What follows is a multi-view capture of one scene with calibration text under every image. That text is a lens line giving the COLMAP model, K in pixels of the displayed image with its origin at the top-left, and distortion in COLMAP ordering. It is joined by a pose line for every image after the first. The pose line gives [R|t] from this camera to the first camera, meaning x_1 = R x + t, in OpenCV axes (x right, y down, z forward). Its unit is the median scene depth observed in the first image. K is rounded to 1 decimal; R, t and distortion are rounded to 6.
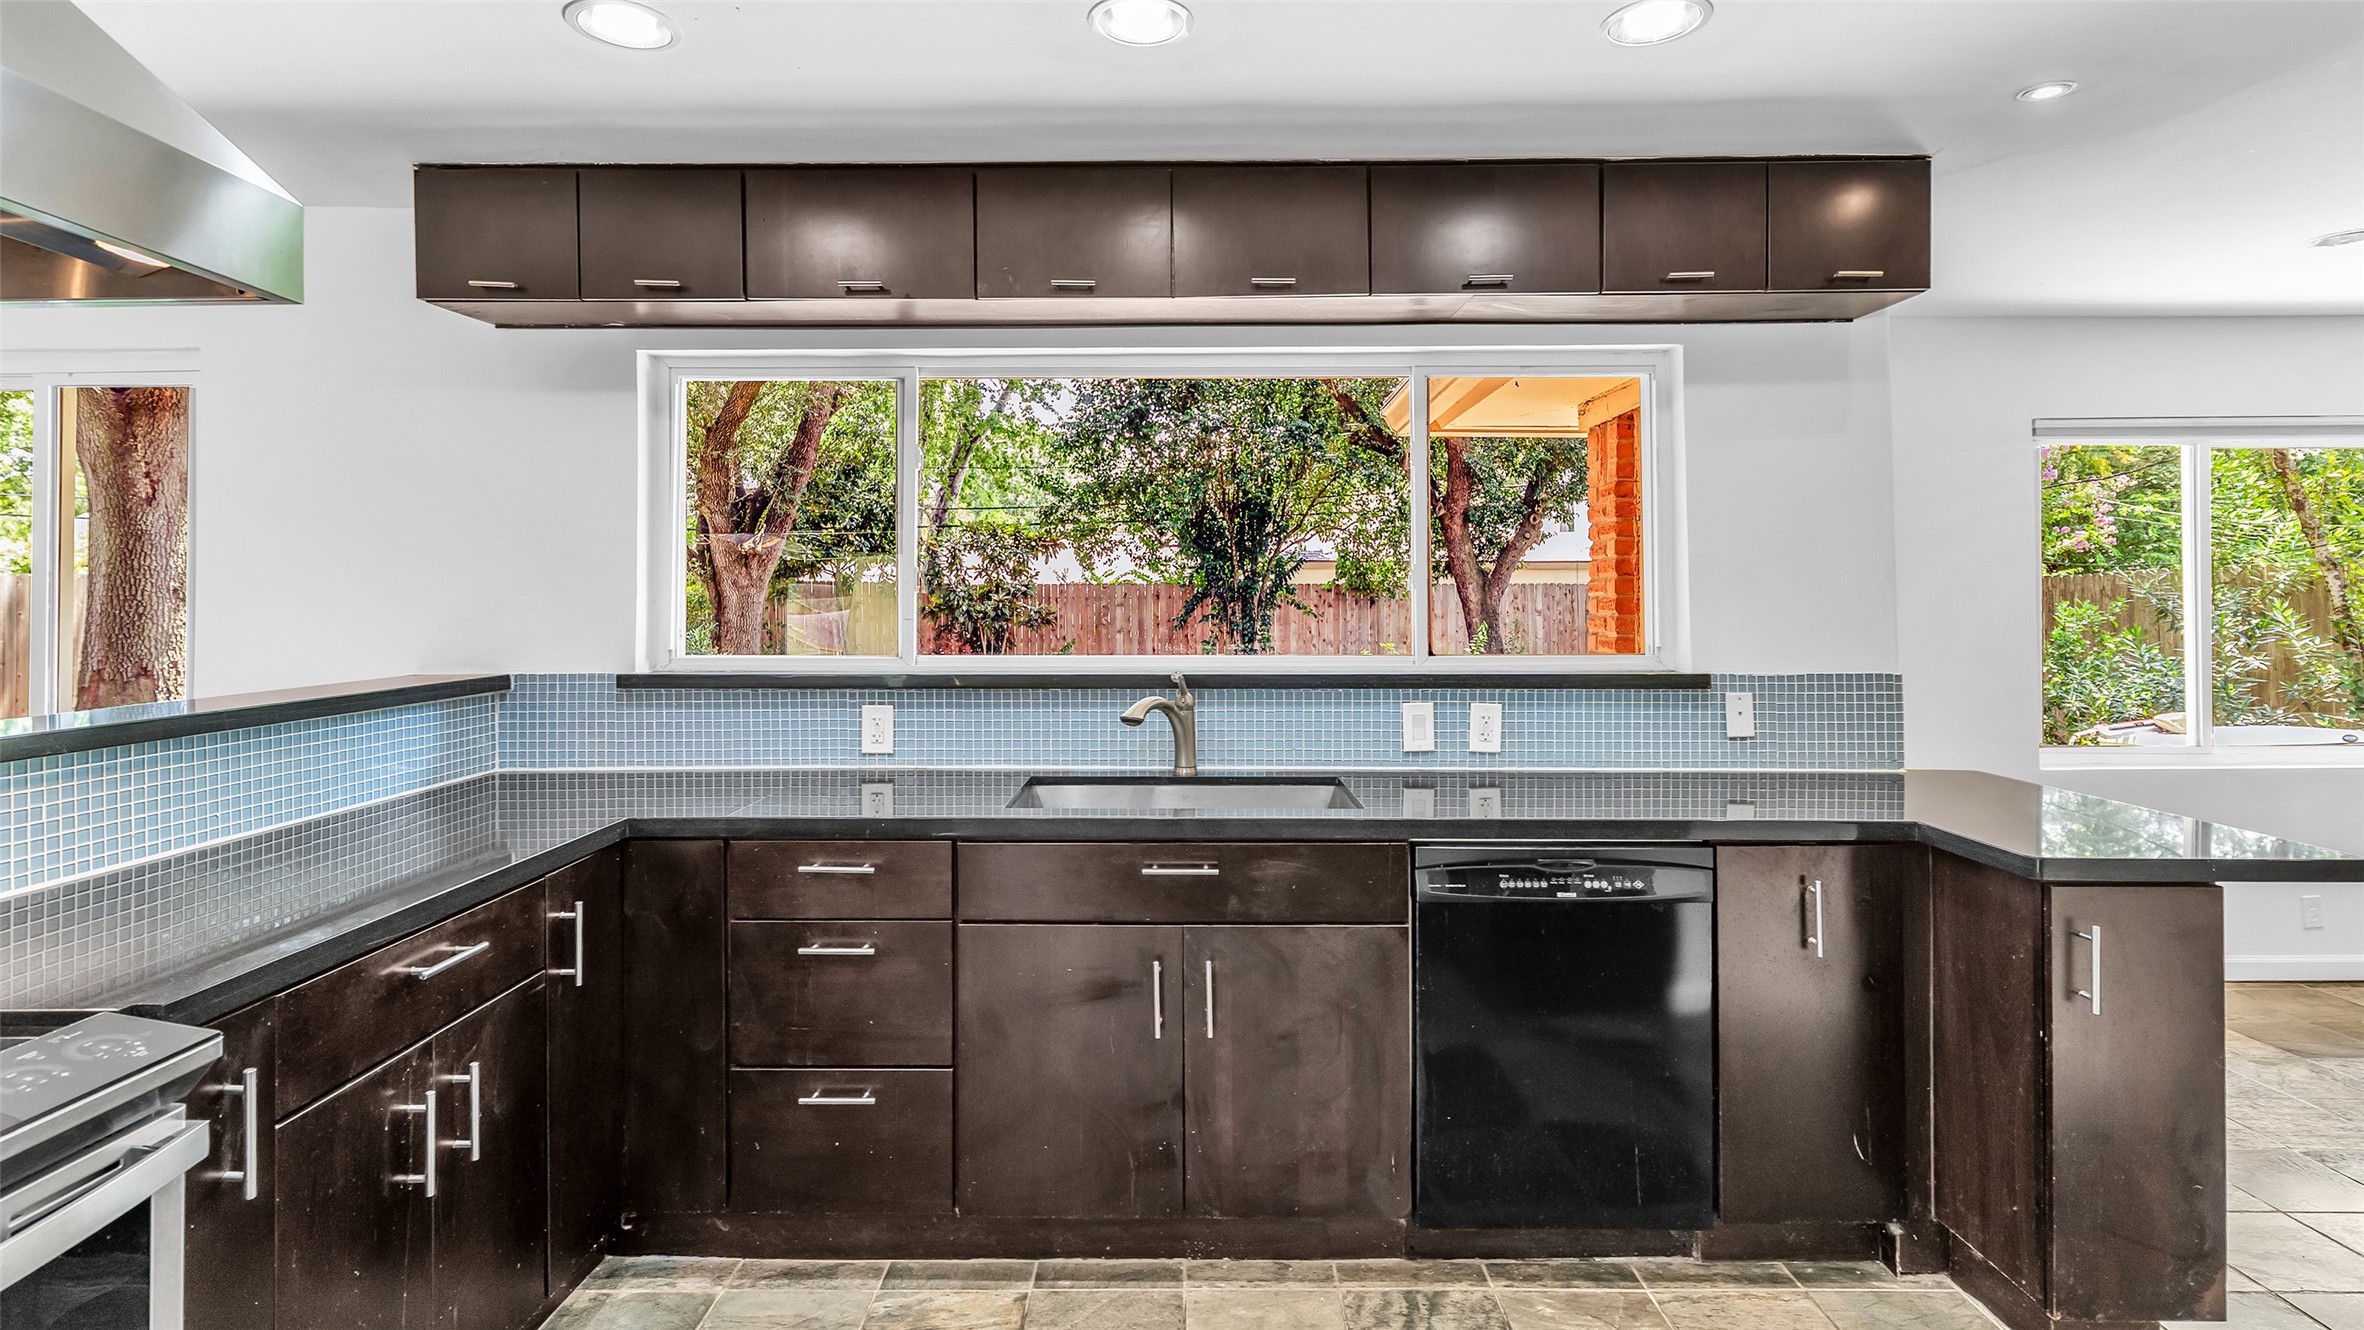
lens RADIAL K [[1146.2, 0, 1186.8], [0, 1146.2, 587.4], [0, 0, 1]] dist [0.002166, 0.000511]
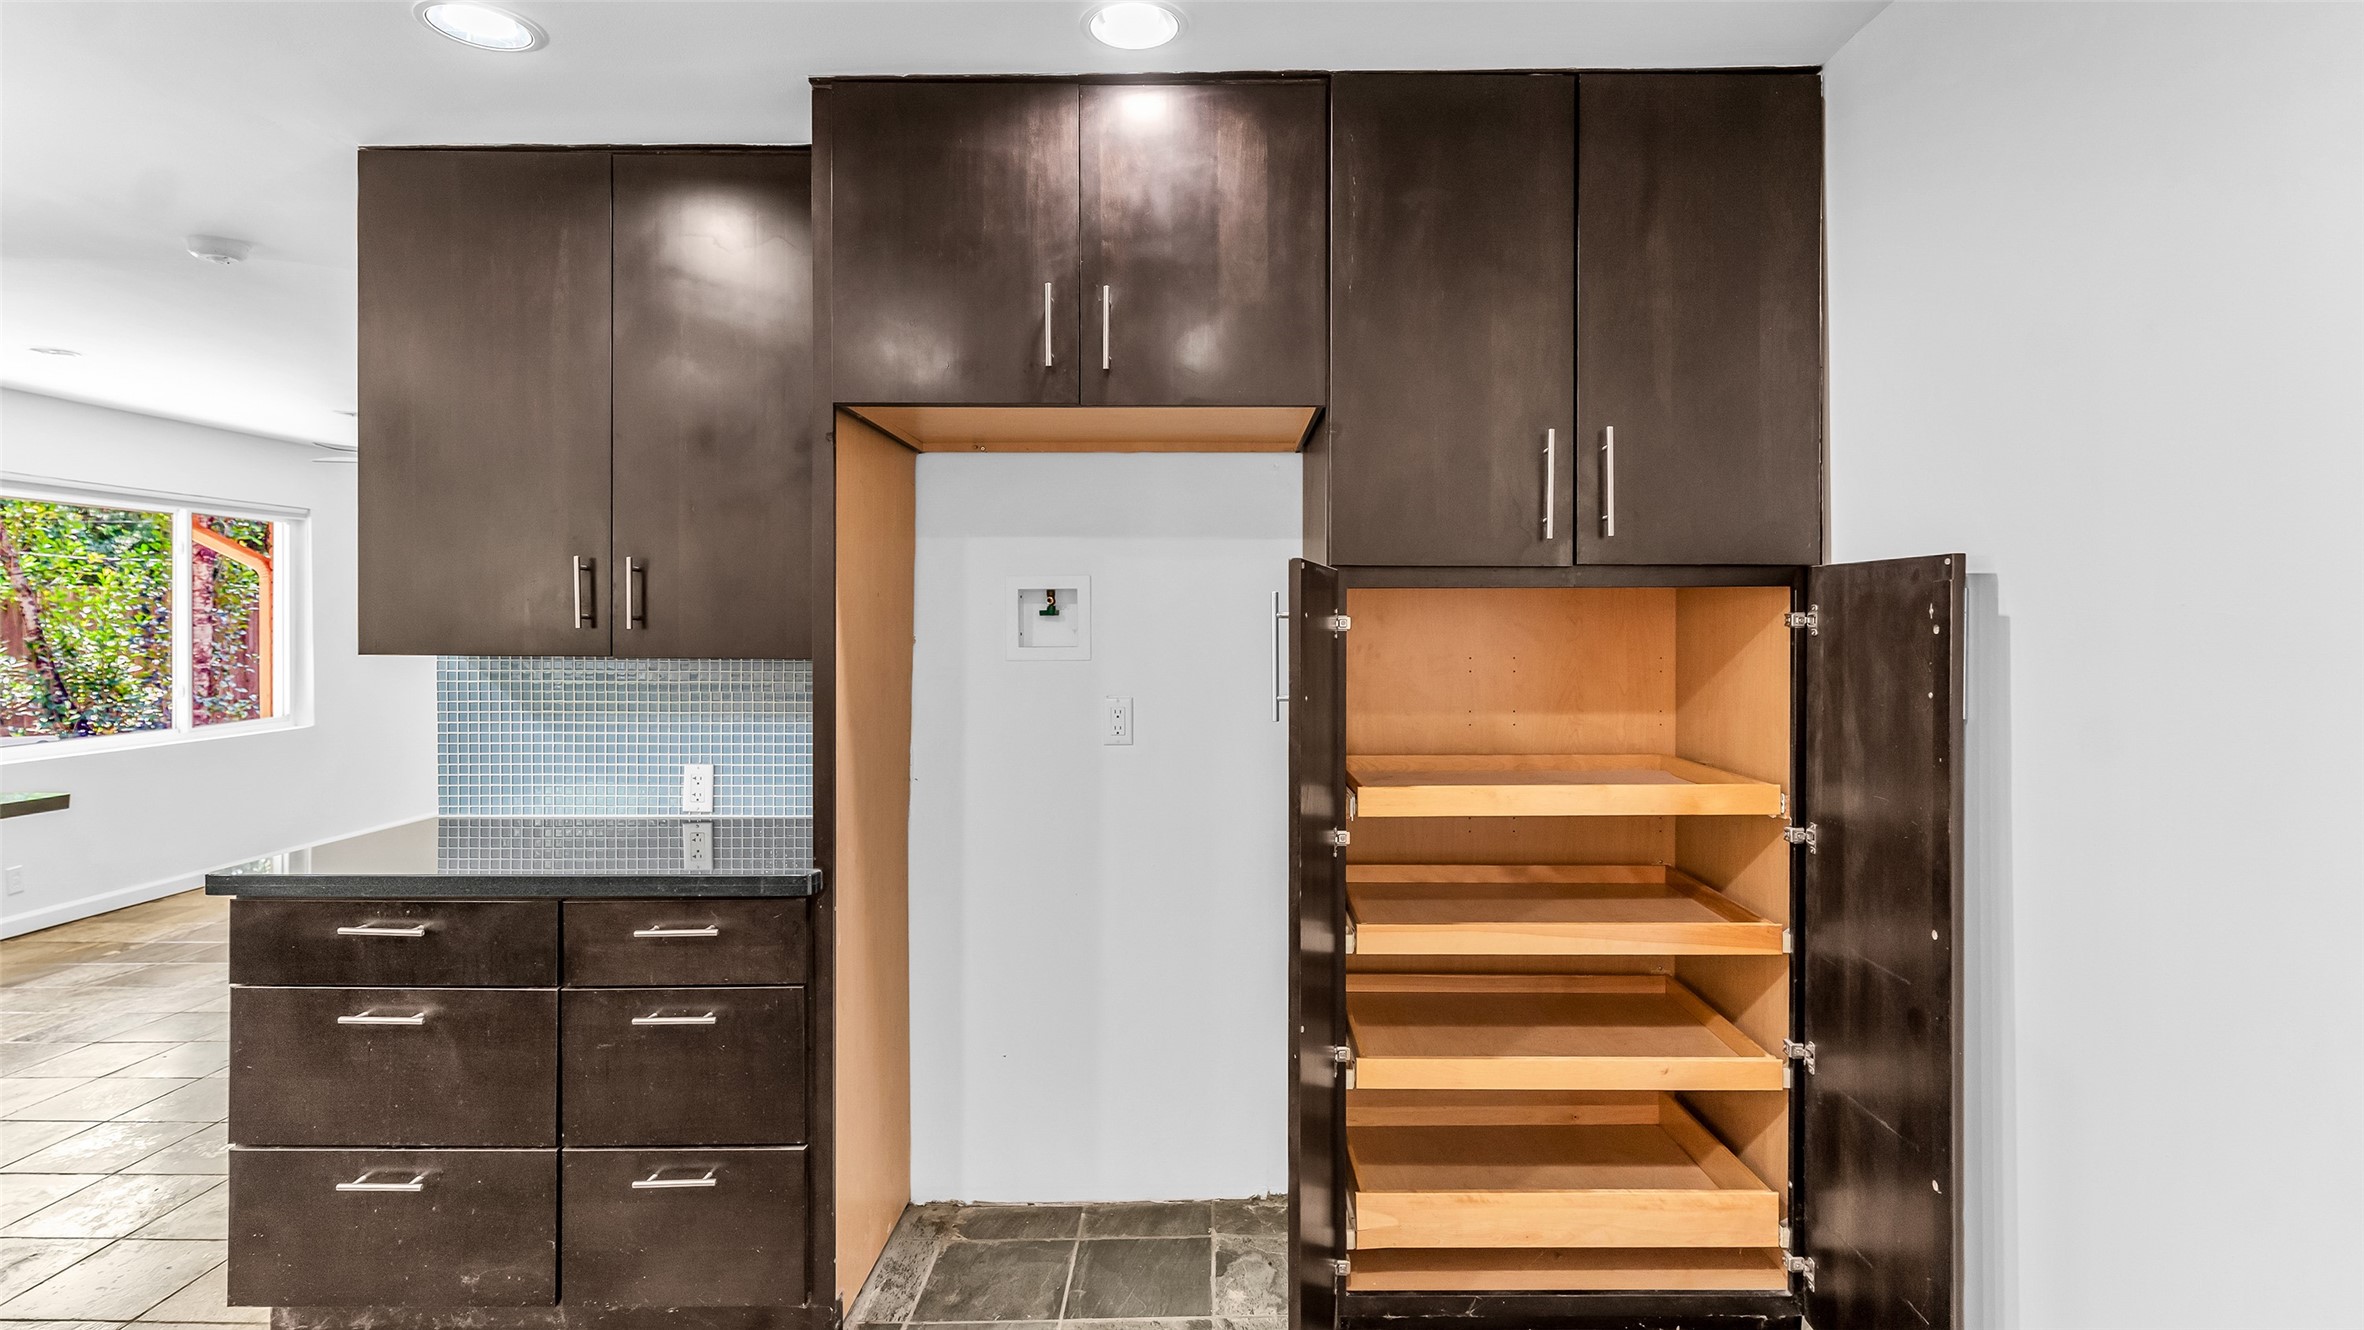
lens RADIAL K [[1146.2, 0, 1202.8], [0, 1146.2, 631.1], [0, 0, 1]] dist [0.002166, 0.000511]
pose [[-0.014288, -0.001554, 0.999897, -0.374512], [-0.017582, 0.999845, 0.001303, -0.008614], [-0.999743, -0.017562, -0.014313, -0.346960]]
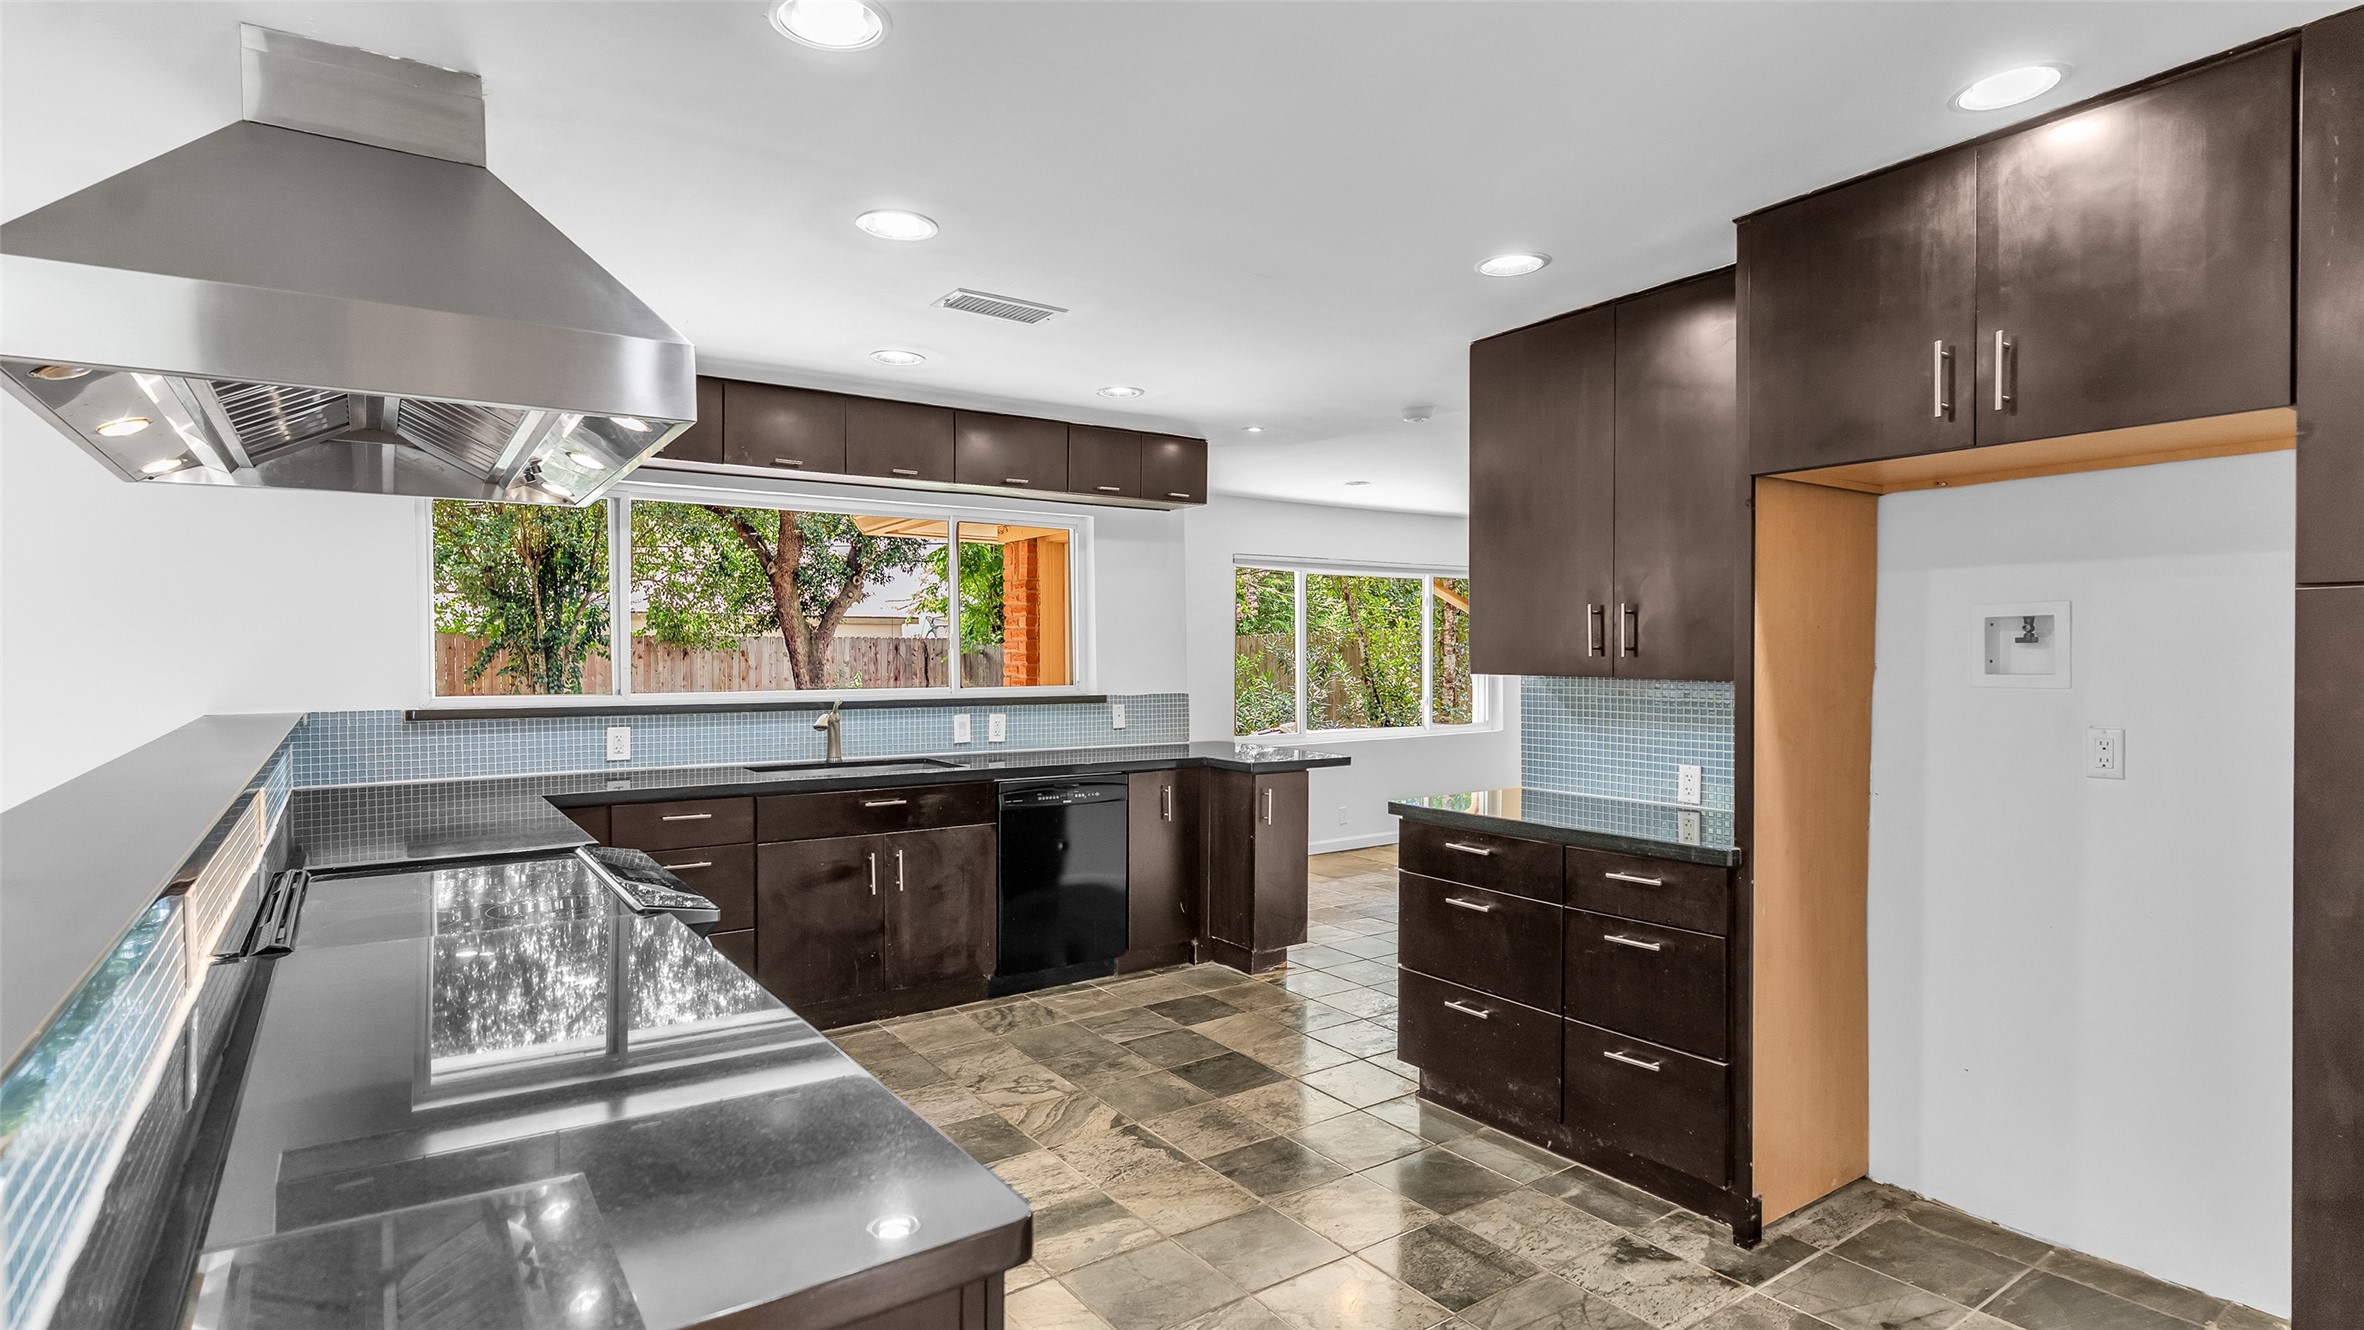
lens RADIAL K [[1146.2, 0, 1177.1], [0, 1146.2, 665.7], [0, 0, 1]] dist [0.002166, 0.000511]
pose [[0.815762, -0.004124, 0.578373, -0.534633], [-0.009553, 0.999742, 0.020603, -0.012014], [-0.578309, -0.022332, 0.815512, -0.596475]]
